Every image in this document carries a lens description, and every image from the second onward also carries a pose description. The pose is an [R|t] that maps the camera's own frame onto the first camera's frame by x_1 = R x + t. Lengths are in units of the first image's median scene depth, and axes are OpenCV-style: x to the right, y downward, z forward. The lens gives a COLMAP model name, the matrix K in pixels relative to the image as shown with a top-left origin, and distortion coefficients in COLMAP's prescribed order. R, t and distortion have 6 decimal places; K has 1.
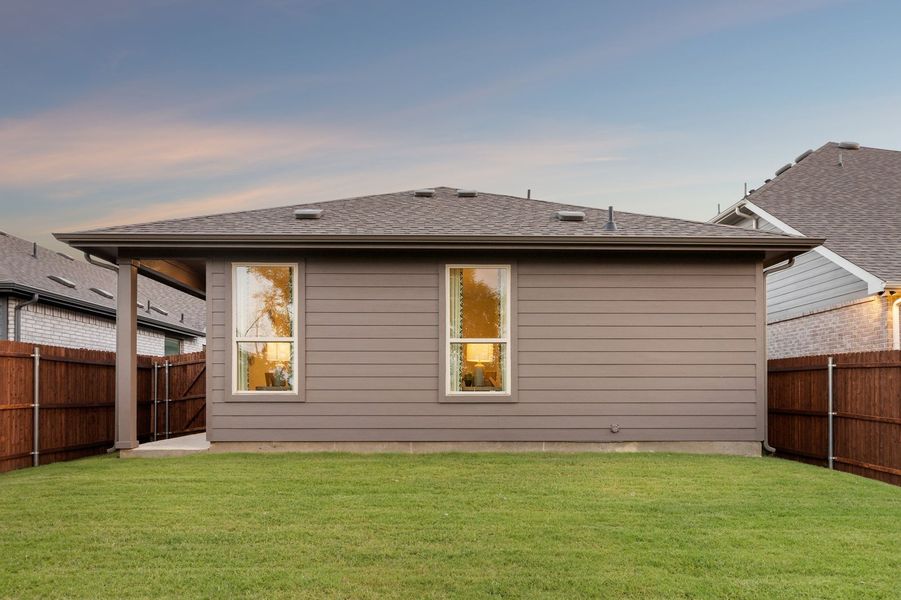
lens RADIAL K [[539.3, 0, 453.2], [0, 539.3, 383.1], [0, 0, 1]] dist [-0.001746, 0.000206]
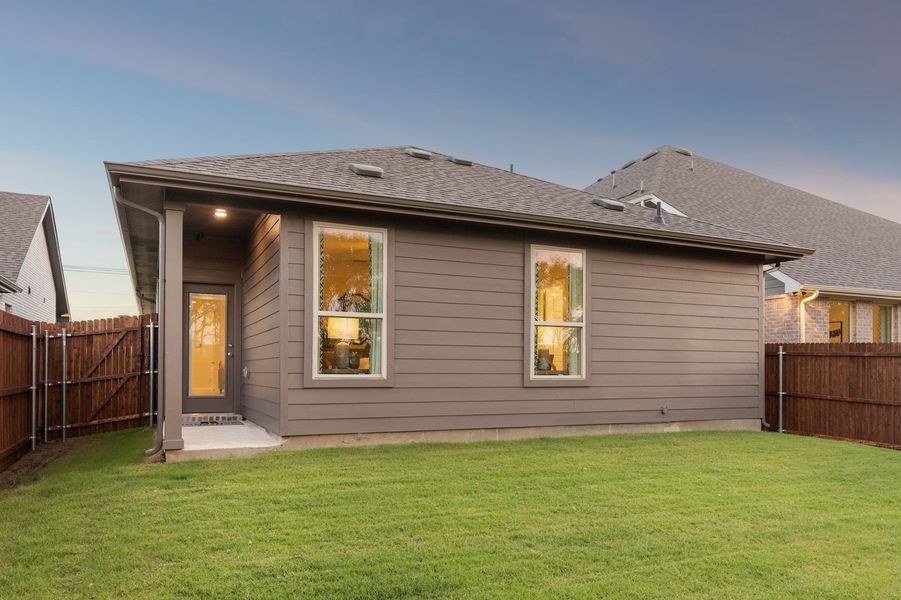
lens RADIAL K [[608.4, 0, 452.8], [0, 608.4, 354.0], [0, 0, 1]] dist [-0.003273, -0.001068]
pose [[0.924577, 0.014560, 0.380717, -0.521711], [-0.013066, 0.999893, -0.006509, -0.013078], [-0.380771, 0.001044, 0.924669, 0.040360]]
